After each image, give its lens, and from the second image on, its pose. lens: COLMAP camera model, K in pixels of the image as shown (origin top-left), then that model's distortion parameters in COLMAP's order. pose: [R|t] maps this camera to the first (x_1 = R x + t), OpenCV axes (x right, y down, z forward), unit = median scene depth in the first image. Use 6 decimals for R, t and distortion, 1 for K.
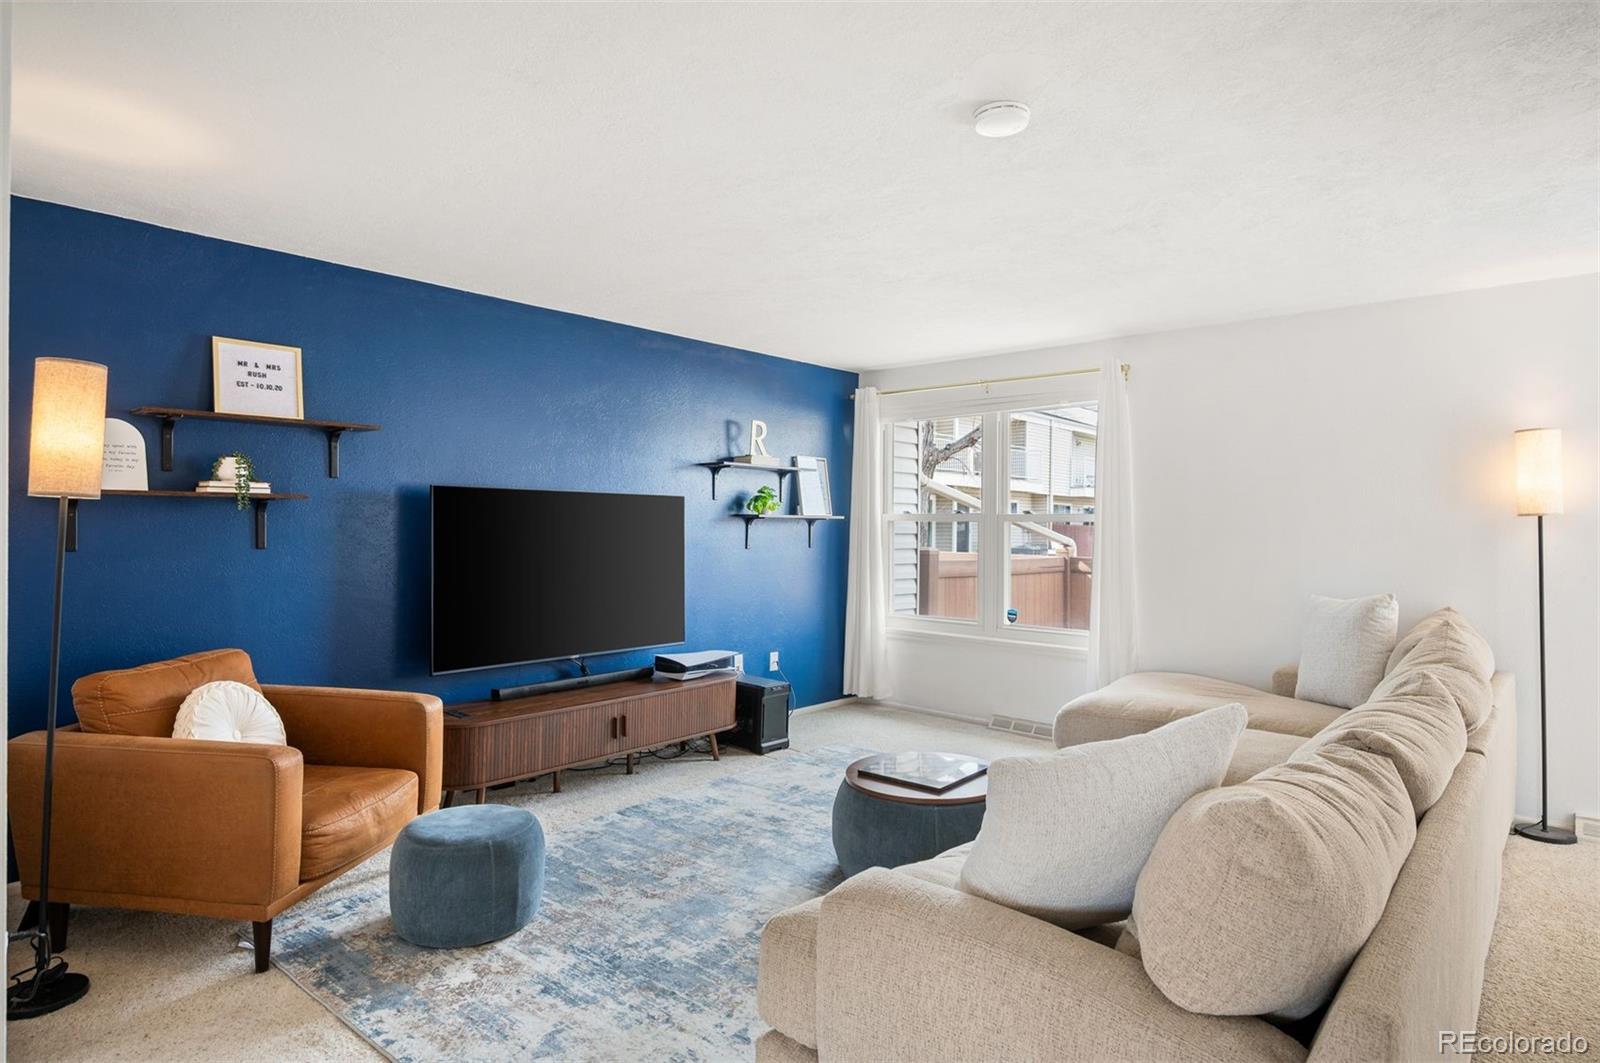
lens RADIAL K [[844.2, 0, 802.4], [0, 844.2, 520.1], [0, 0, 1]] dist [-0.000400, 0.000255]
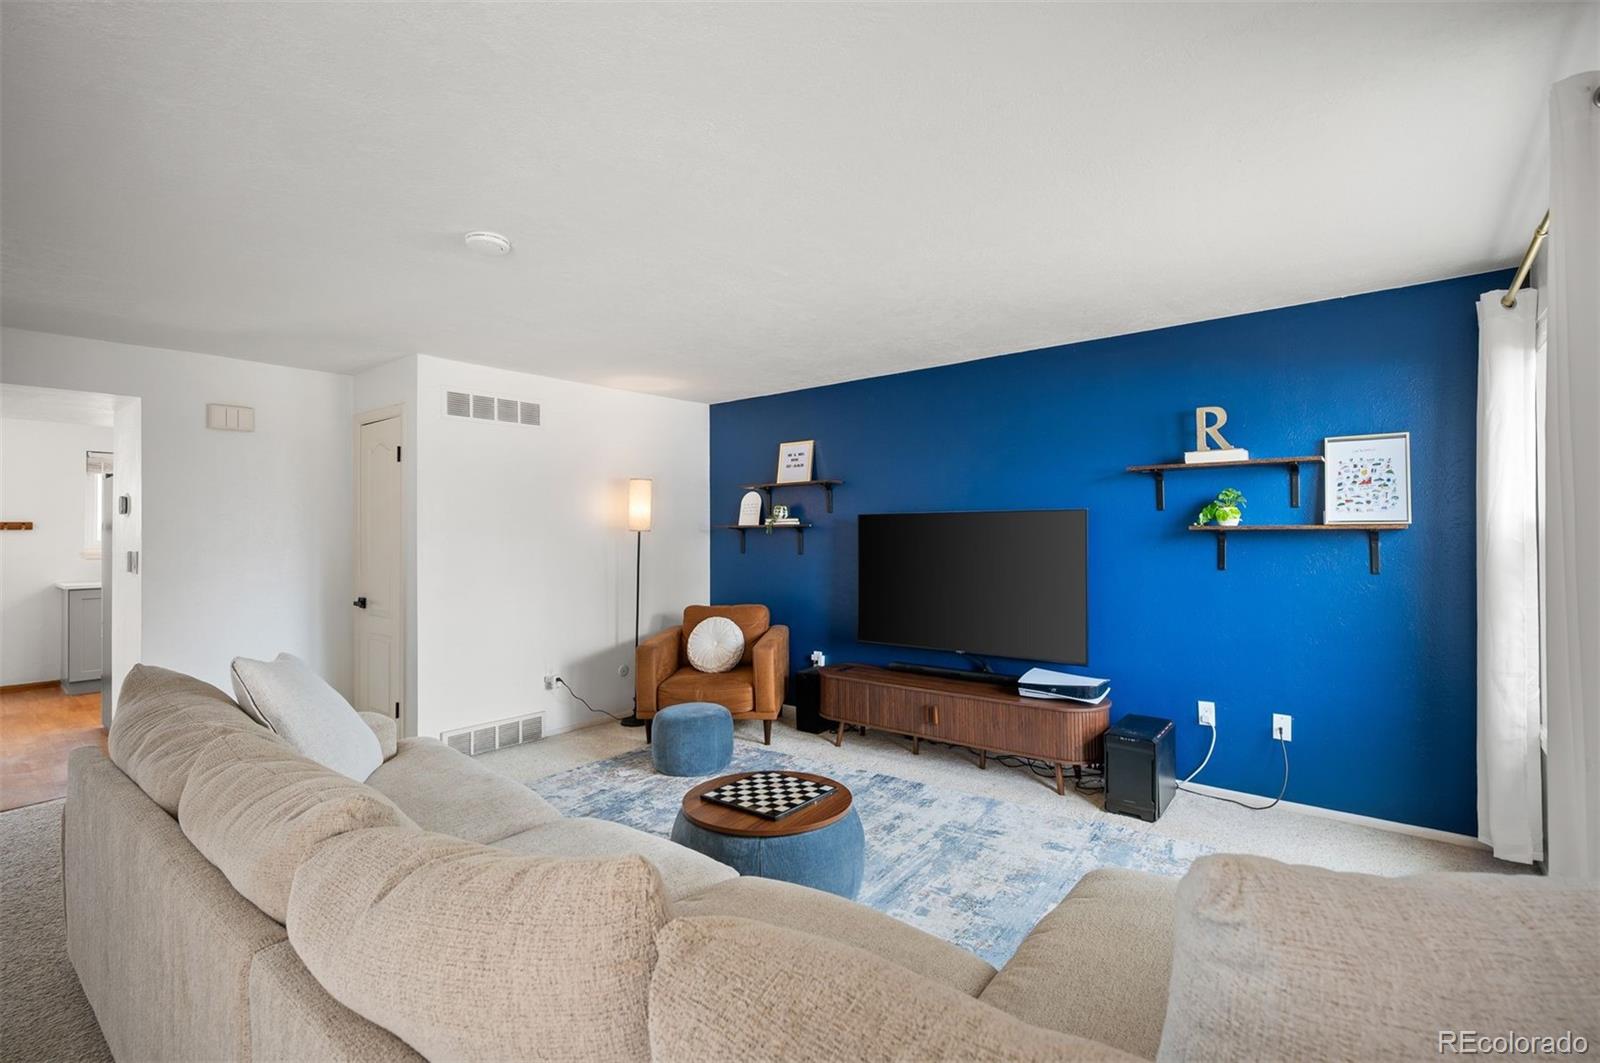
lens RADIAL K [[700.0, 0, 802.6], [0, 700.0, 537.6], [0, 0, 1]] dist [0.002713, 0.000076]
pose [[0.089944, -0.002642, -0.995943, 0.807150], [0.011072, 0.999937, -0.001653, -0.000423], [0.995885, -0.010879, 0.089968, 0.814756]]
